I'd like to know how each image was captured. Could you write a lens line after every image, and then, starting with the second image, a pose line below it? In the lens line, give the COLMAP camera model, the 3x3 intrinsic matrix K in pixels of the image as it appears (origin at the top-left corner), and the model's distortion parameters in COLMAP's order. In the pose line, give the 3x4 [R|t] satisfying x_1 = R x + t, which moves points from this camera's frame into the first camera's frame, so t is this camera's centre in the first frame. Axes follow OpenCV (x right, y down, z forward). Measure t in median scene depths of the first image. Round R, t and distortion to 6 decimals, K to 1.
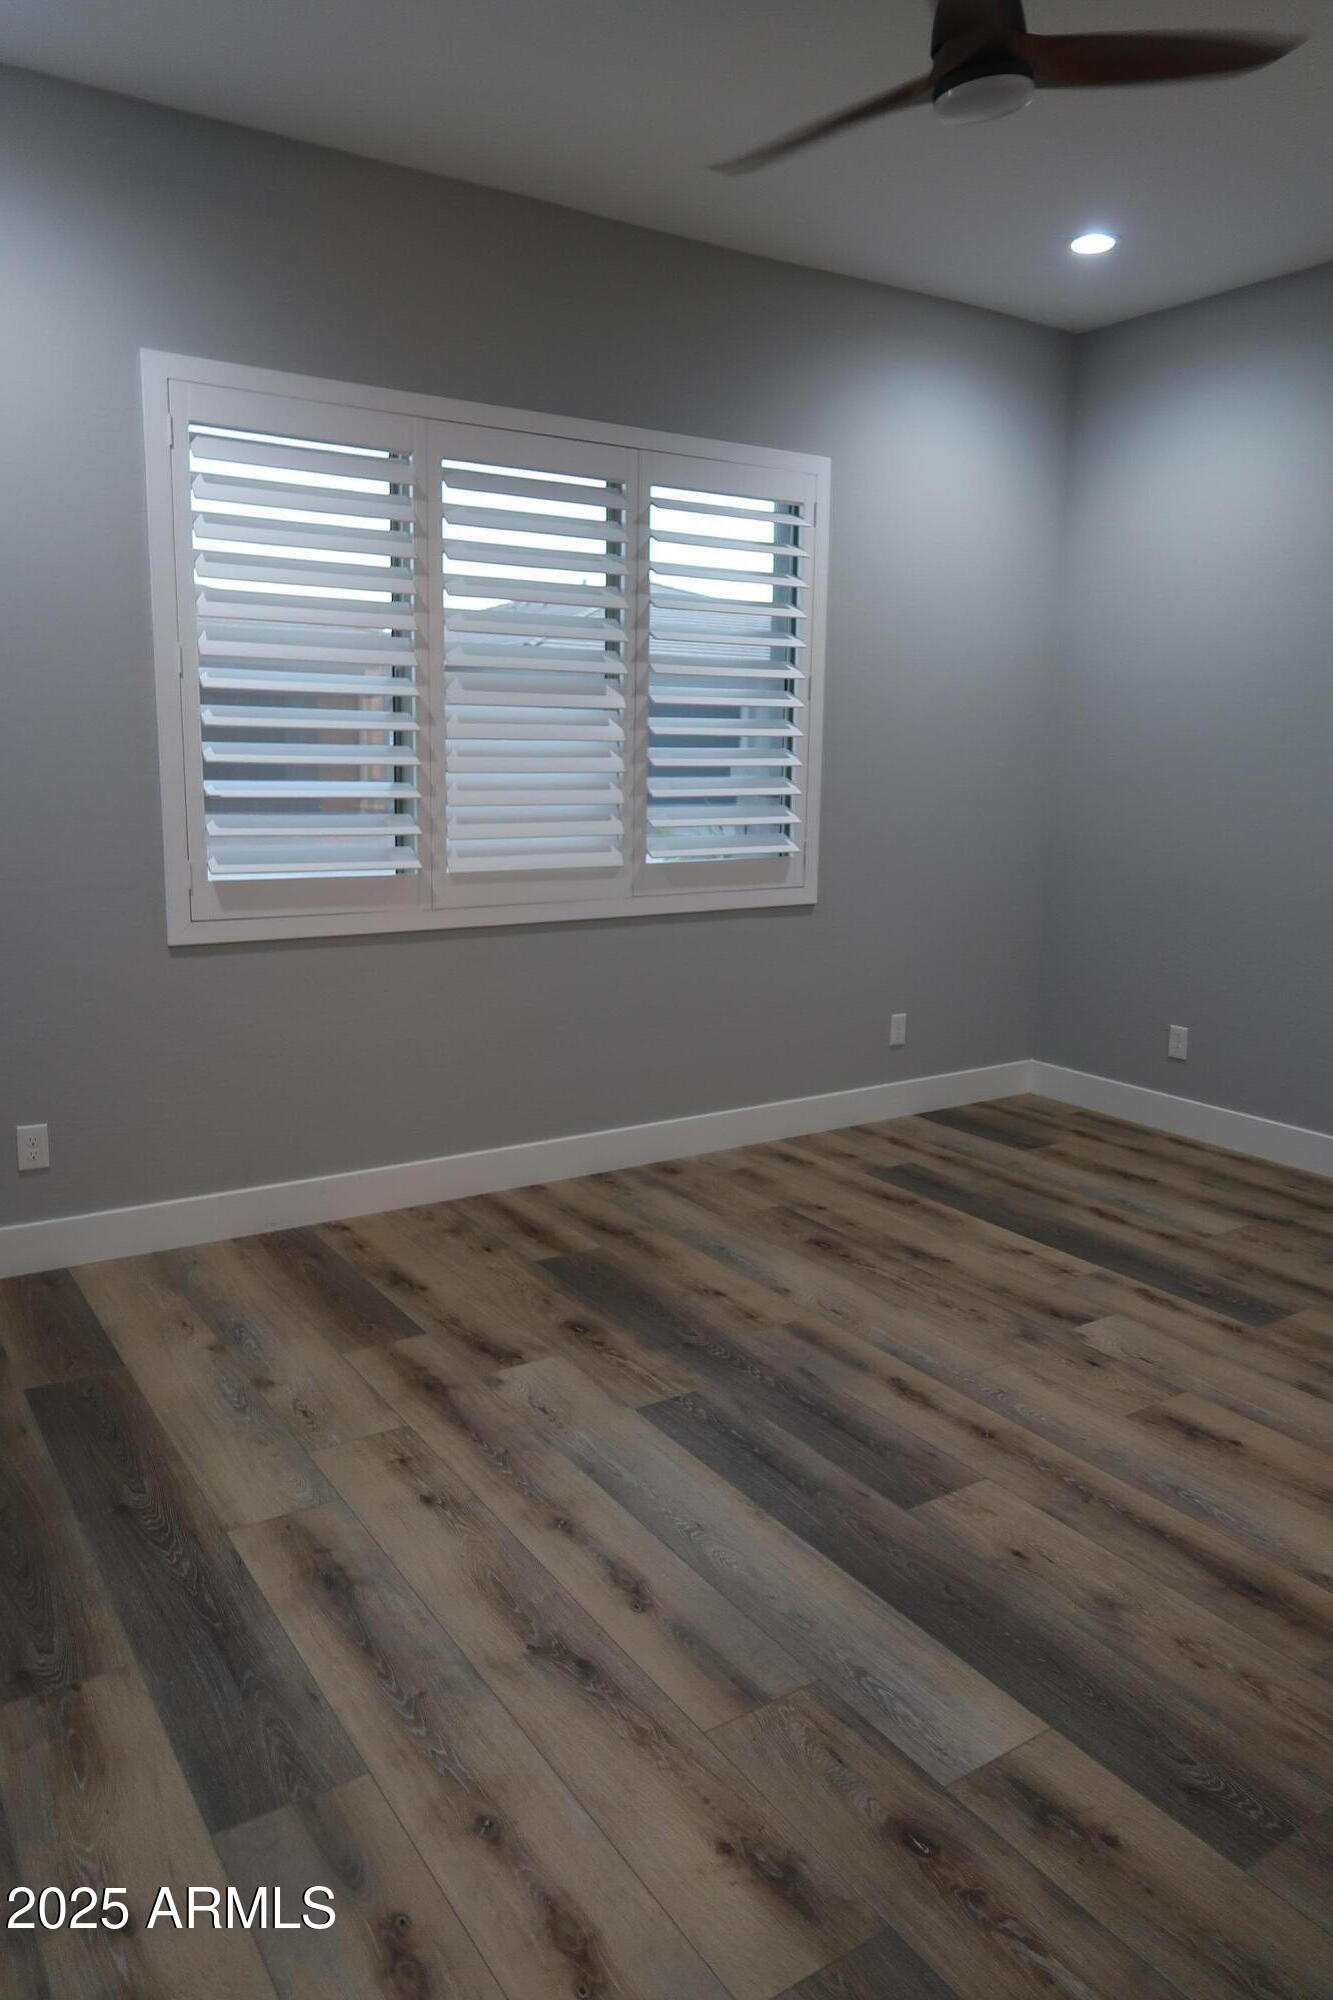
lens RADIAL K [[1373.6, 0, 660.5], [0, 1373.6, 999.2], [0, 0, 1]] dist [-0.029338, 0.004185]
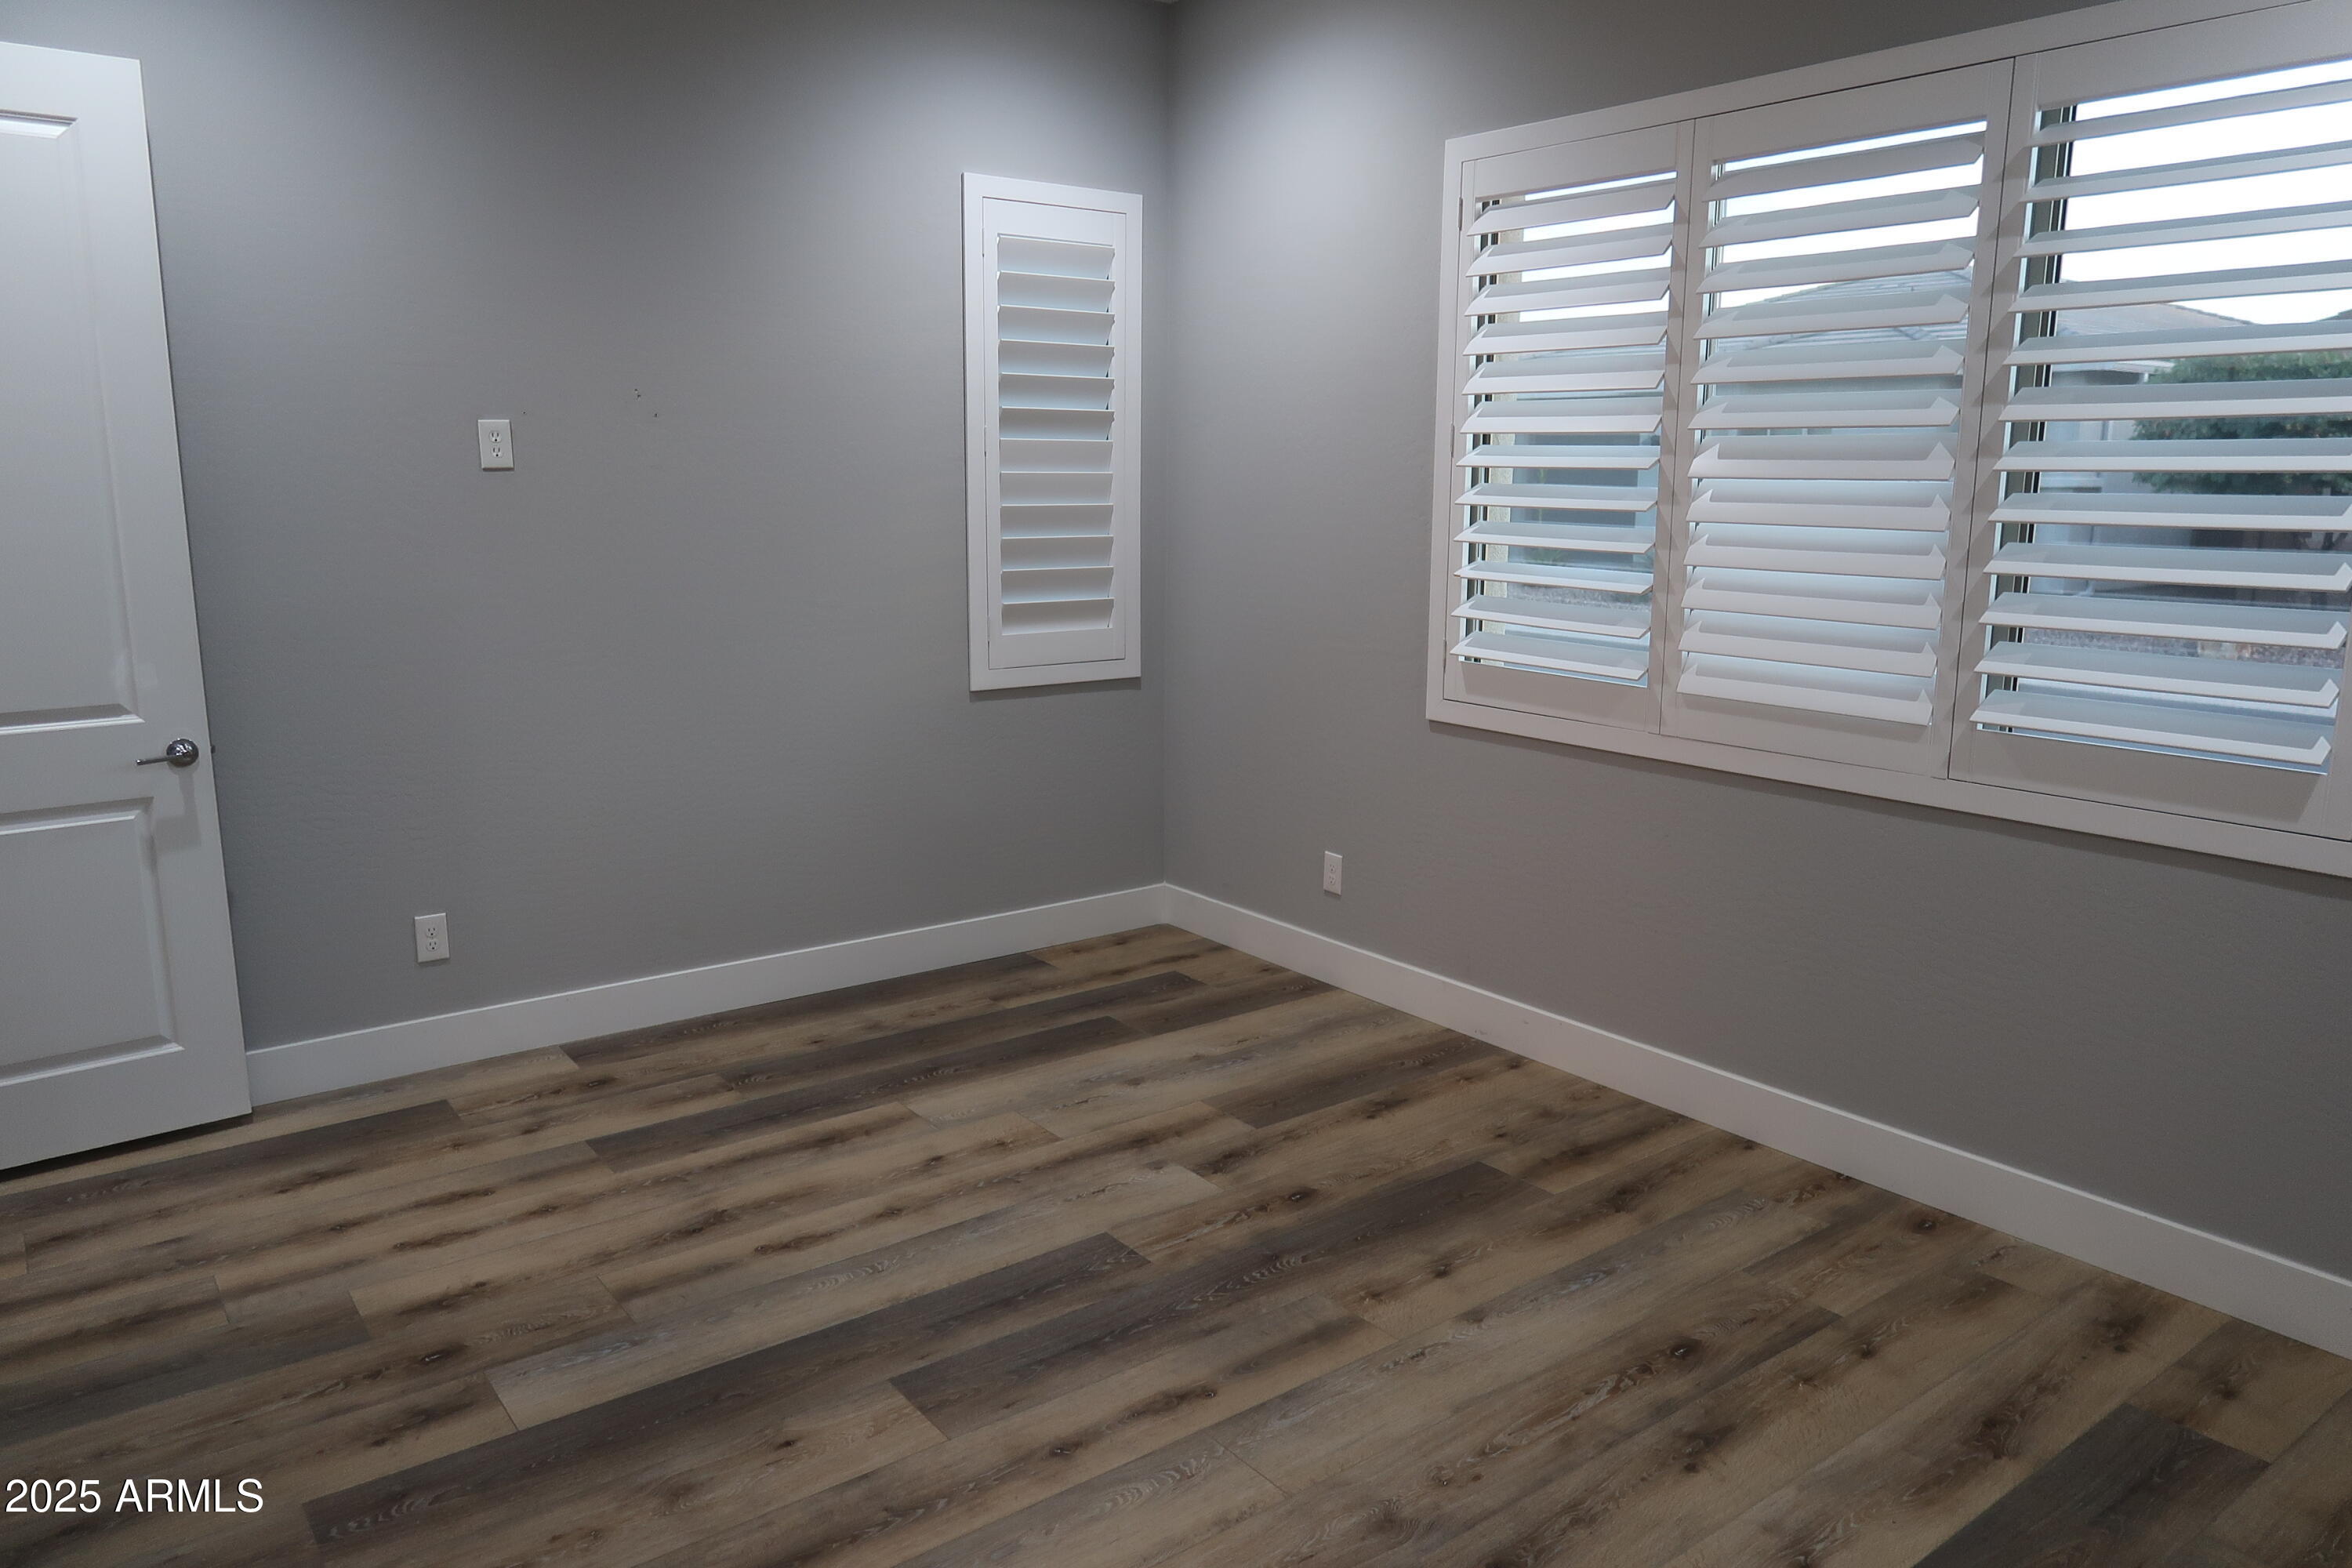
lens RADIAL K [[1615.4, 0, 1190.2], [0, 1615.4, 776.1], [0, 0, 1]] dist [-0.029338, 0.004185]
pose [[0.071314, 0.169904, -0.982877, 0.813013], [-0.184359, 0.970653, 0.154414, -0.150075], [0.980268, 0.170190, 0.100544, 0.707095]]
